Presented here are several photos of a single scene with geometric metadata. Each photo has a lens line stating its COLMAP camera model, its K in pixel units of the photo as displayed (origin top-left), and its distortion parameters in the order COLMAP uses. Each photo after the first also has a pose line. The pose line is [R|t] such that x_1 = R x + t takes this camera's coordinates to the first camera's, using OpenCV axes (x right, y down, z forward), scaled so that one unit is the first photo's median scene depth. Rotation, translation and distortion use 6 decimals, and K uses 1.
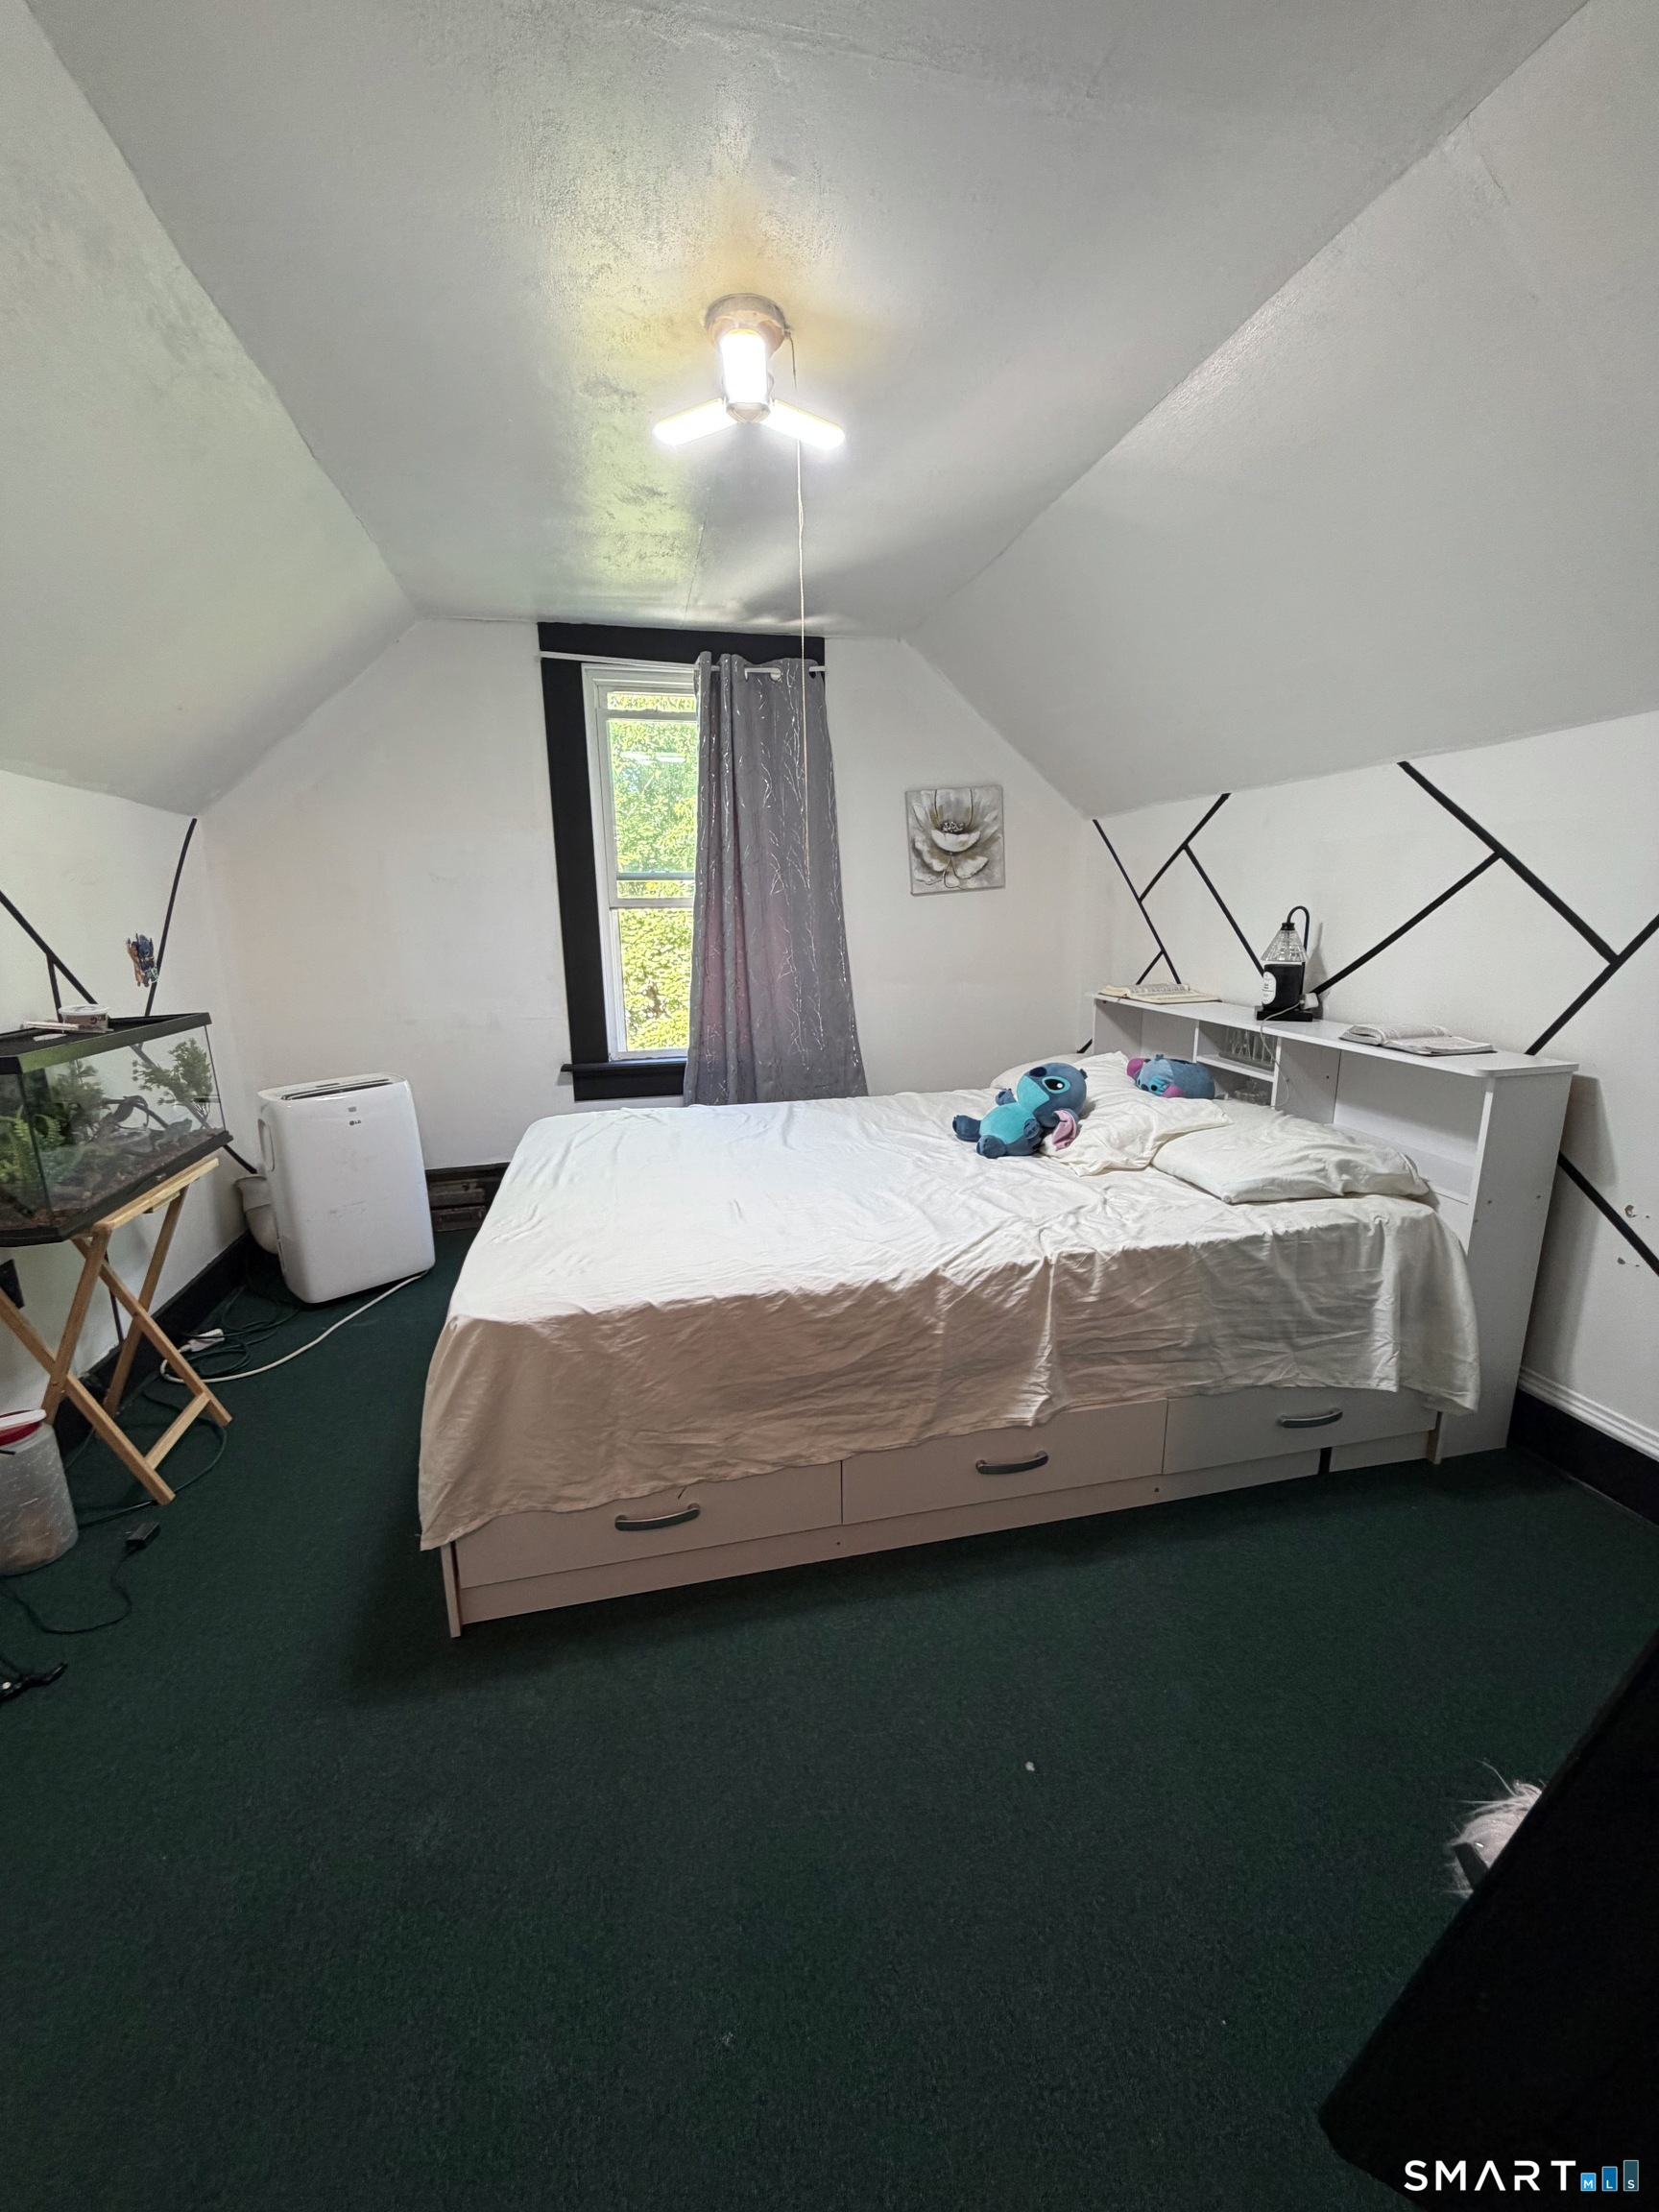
lens RADIAL K [[882.3, 0, 830.7], [0, 882.3, 1096.8], [0, 0, 1]] dist [0.001004, 0.000109]
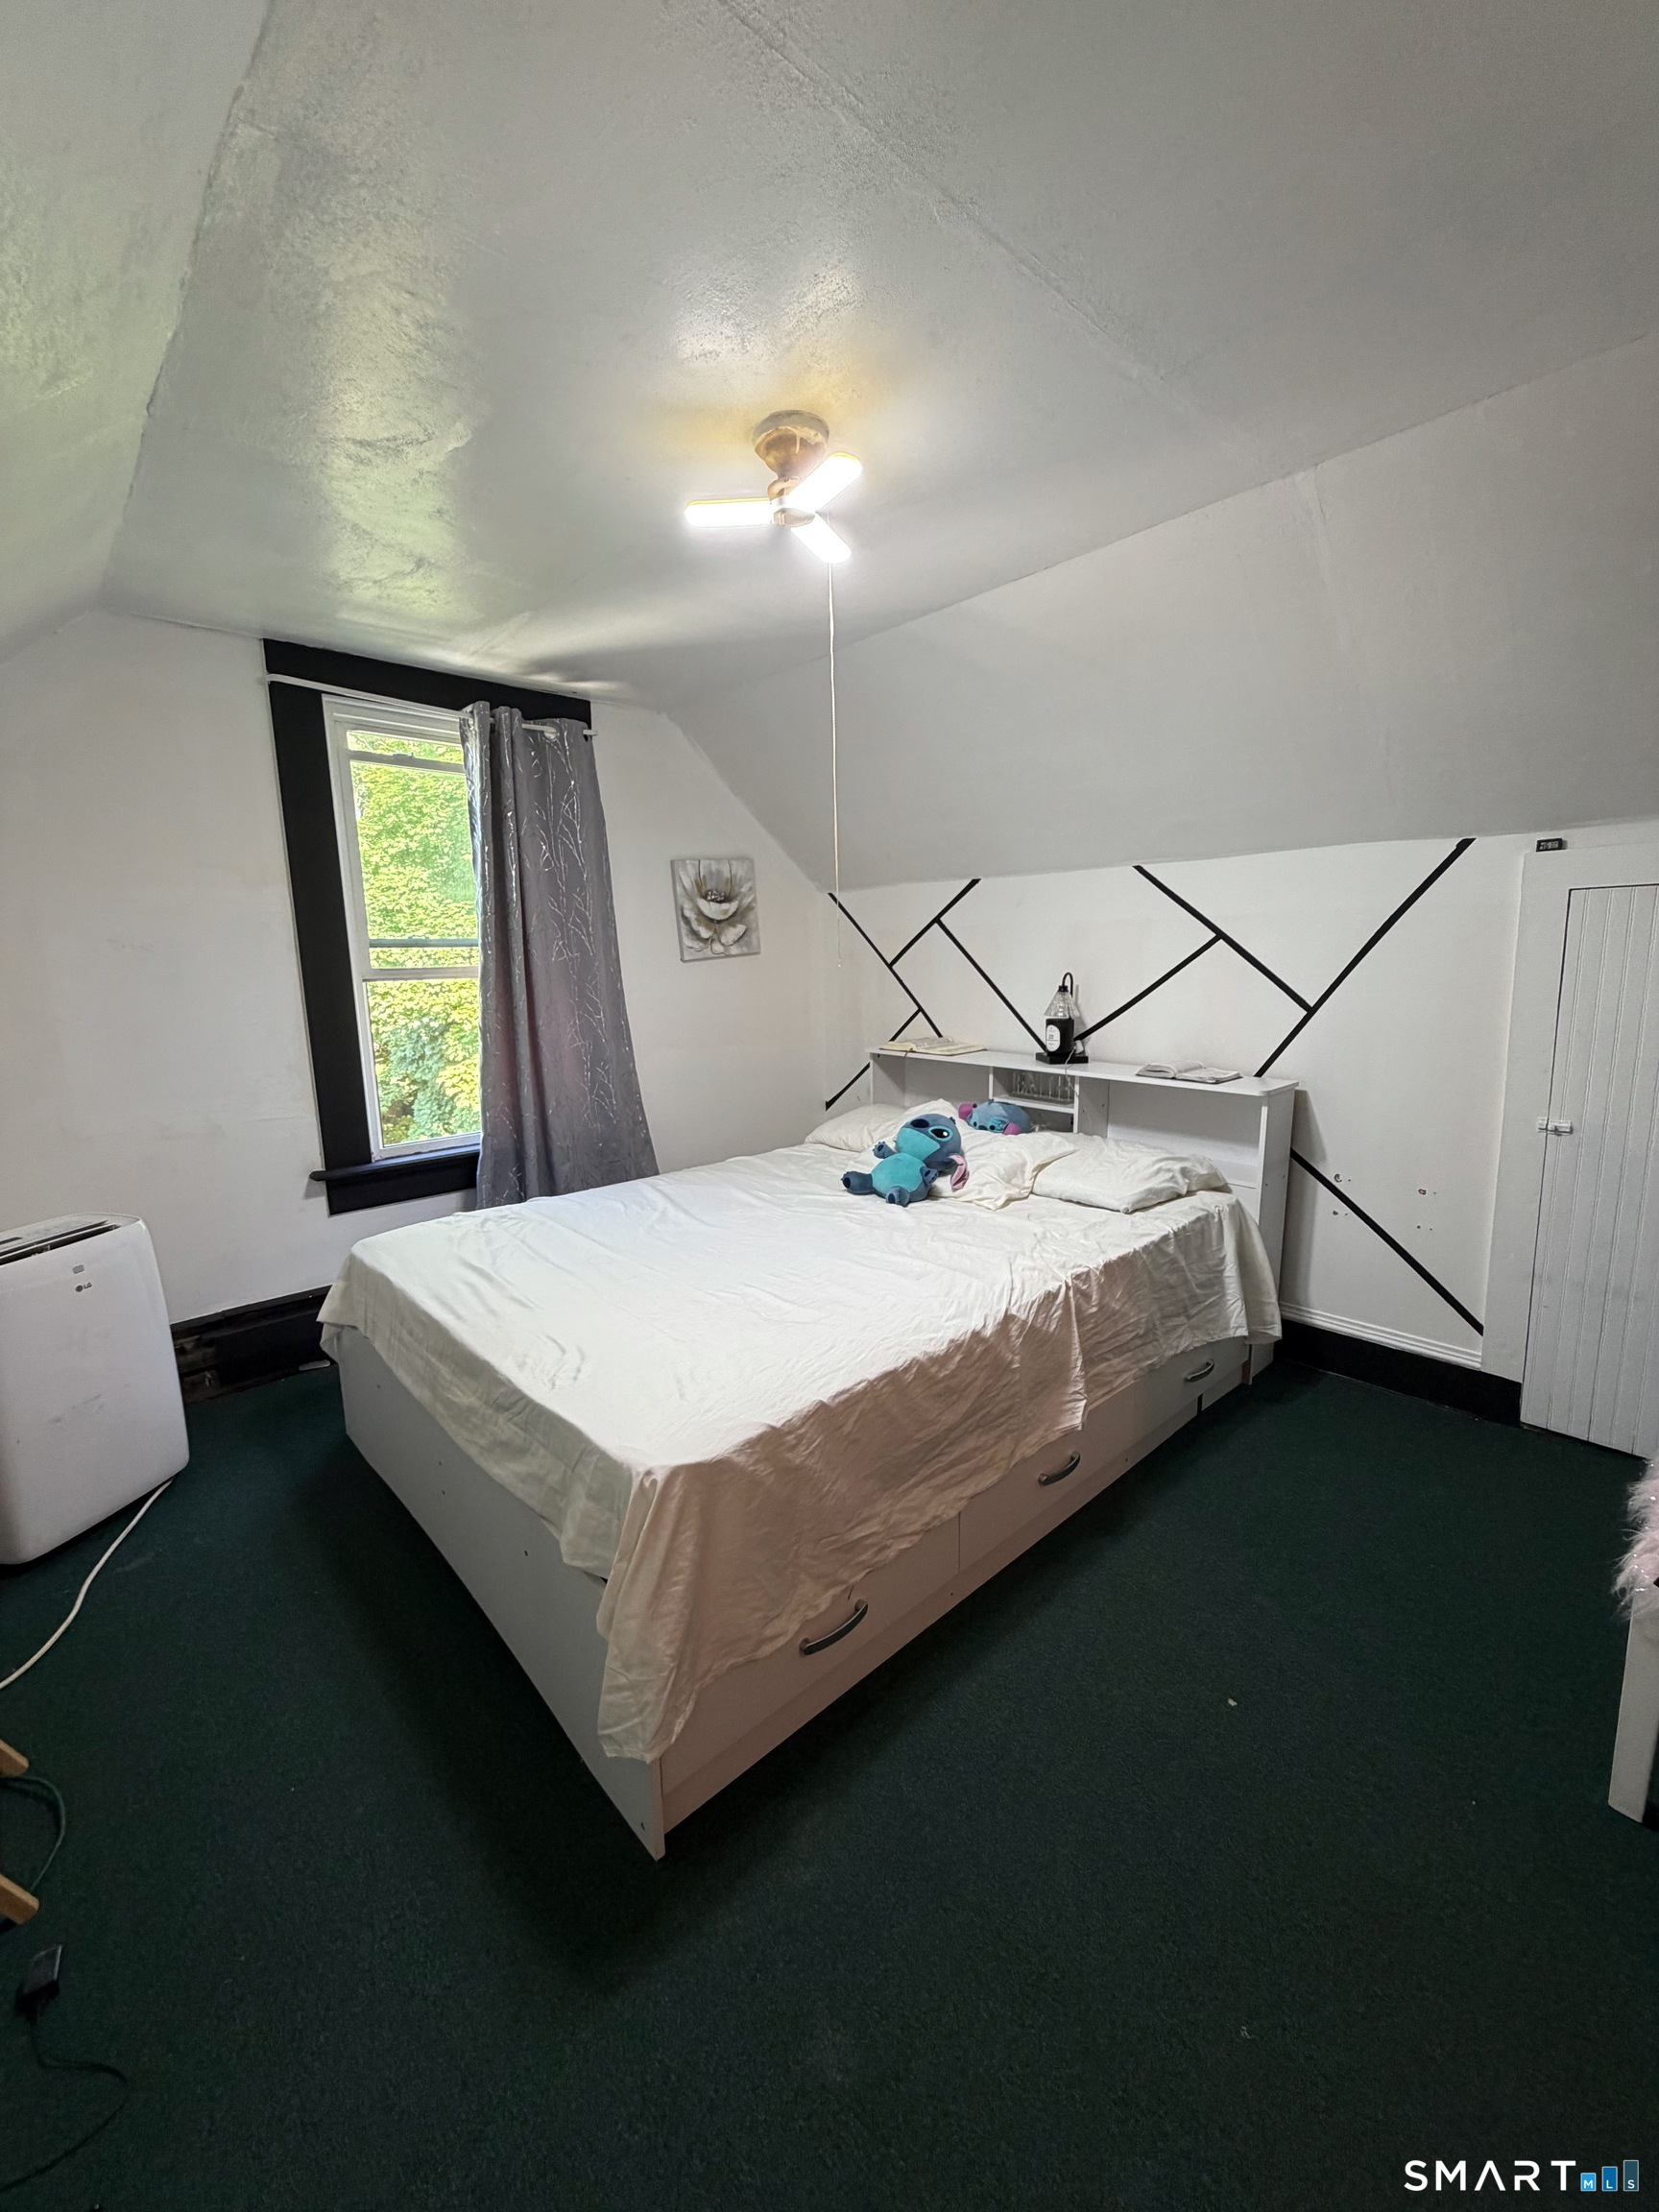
lens RADIAL K [[882.3, 0, 830.7], [0, 882.3, 1096.8], [0, 0, 1]] dist [0.001004, 0.000109]
pose [[0.869169, -0.081952, 0.487678, -0.441573], [0.110531, 0.993418, -0.030056, -0.044860], [-0.482005, 0.080027, 0.872506, 0.091255]]
